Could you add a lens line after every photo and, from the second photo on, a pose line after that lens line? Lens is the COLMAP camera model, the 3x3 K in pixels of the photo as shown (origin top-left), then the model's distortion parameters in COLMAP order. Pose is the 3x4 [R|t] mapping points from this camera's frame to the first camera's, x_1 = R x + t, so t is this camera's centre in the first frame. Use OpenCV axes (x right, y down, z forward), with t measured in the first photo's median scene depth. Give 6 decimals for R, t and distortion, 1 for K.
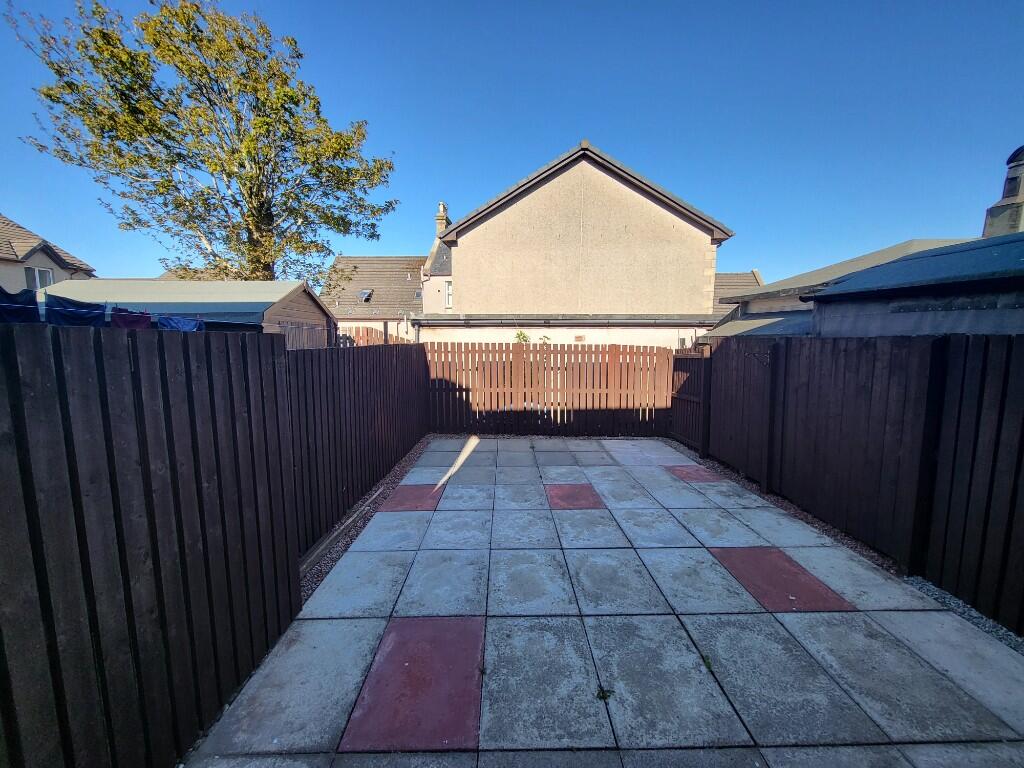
lens RADIAL K [[405.5, 0, 506.7], [0, 405.5, 388.6], [0, 0, 1]] dist [-0.000869, -0.000072]
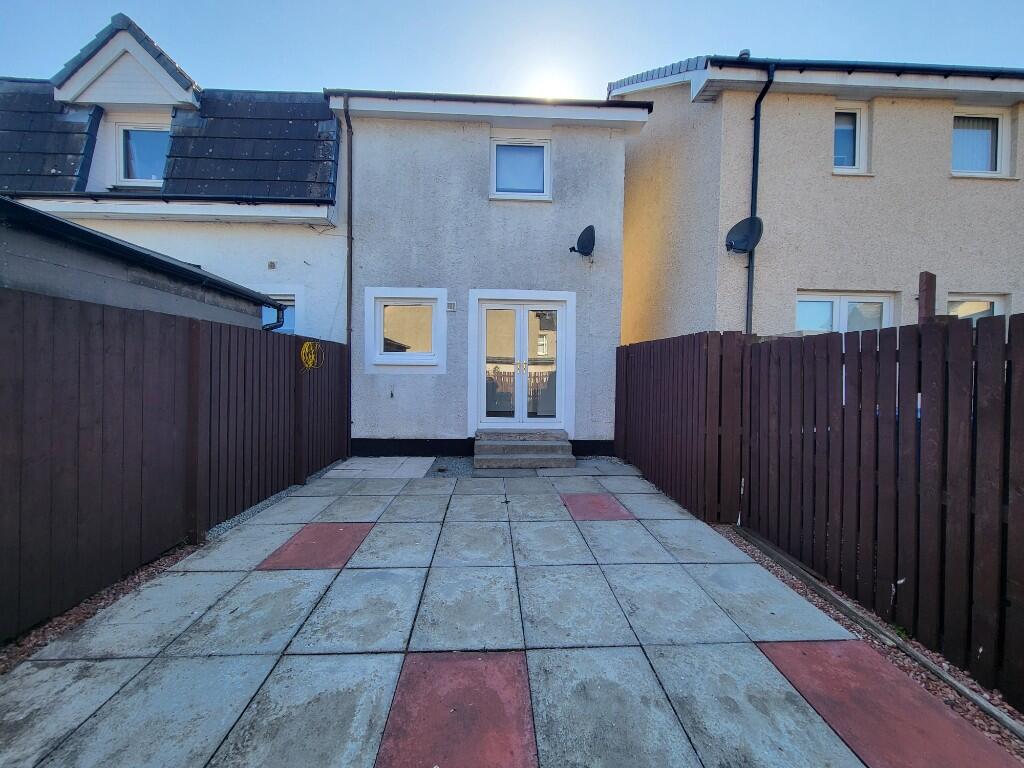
lens RADIAL K [[405.5, 0, 506.7], [0, 405.5, 388.6], [0, 0, 1]] dist [-0.000869, -0.000072]
pose [[-0.999339, -0.008223, -0.035404, 0.196790], [-0.013919, 0.986400, 0.163772, -0.117336], [0.033576, 0.164157, -0.985863, 1.866628]]
